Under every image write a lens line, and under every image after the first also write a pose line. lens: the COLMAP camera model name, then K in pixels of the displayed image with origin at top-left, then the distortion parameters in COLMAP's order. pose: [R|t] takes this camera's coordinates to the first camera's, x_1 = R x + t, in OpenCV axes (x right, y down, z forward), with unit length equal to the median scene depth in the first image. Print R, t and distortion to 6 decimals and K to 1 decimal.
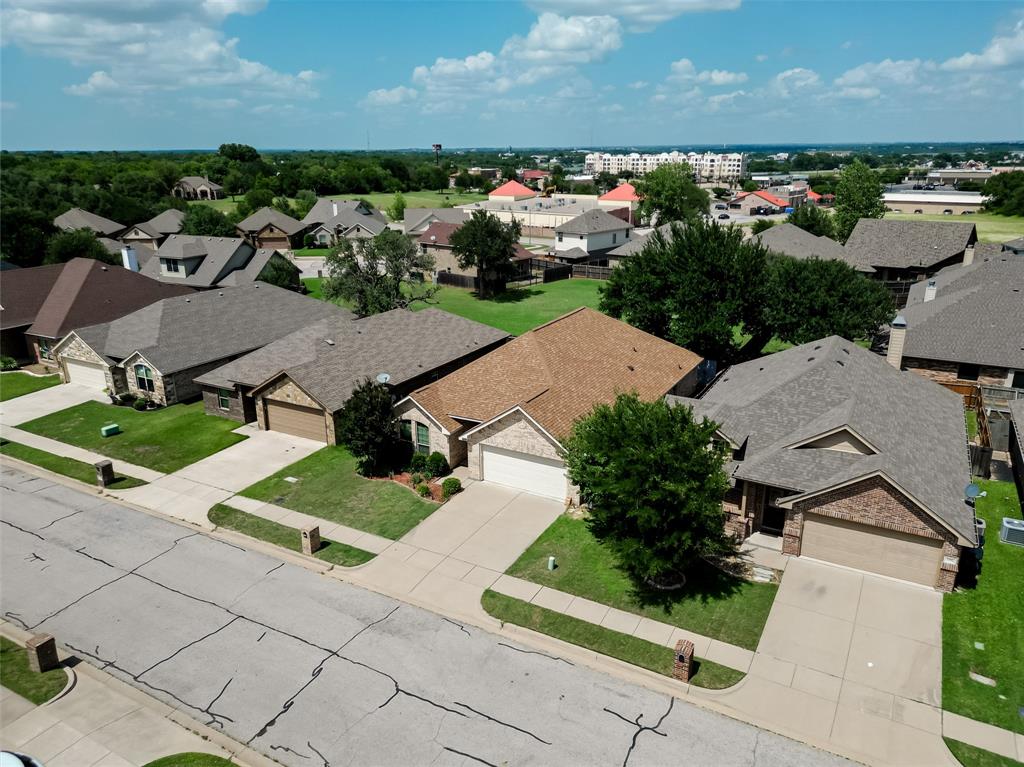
lens RADIAL K [[718.0, 0, 512.0], [0, 718.0, 383.5], [0, 0, 1]] dist [0.064587, -0.072898]
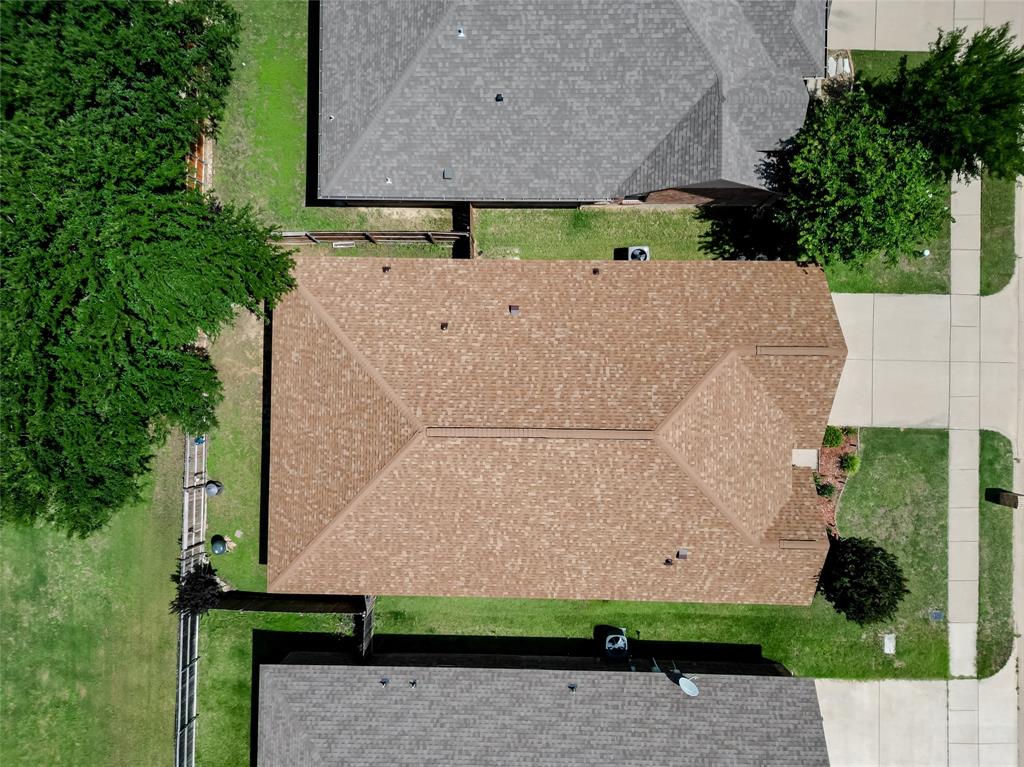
lens RADIAL K [[718.0, 0, 512.0], [0, 718.0, 383.5], [0, 0, 1]] dist [0.064587, -0.072898]
pose [[-0.475158, -0.879073, 0.038155, 0.106839], [0.302525, -0.122494, 0.945237, -0.734028], [-0.826259, 0.460680, 0.324145, 1.016639]]
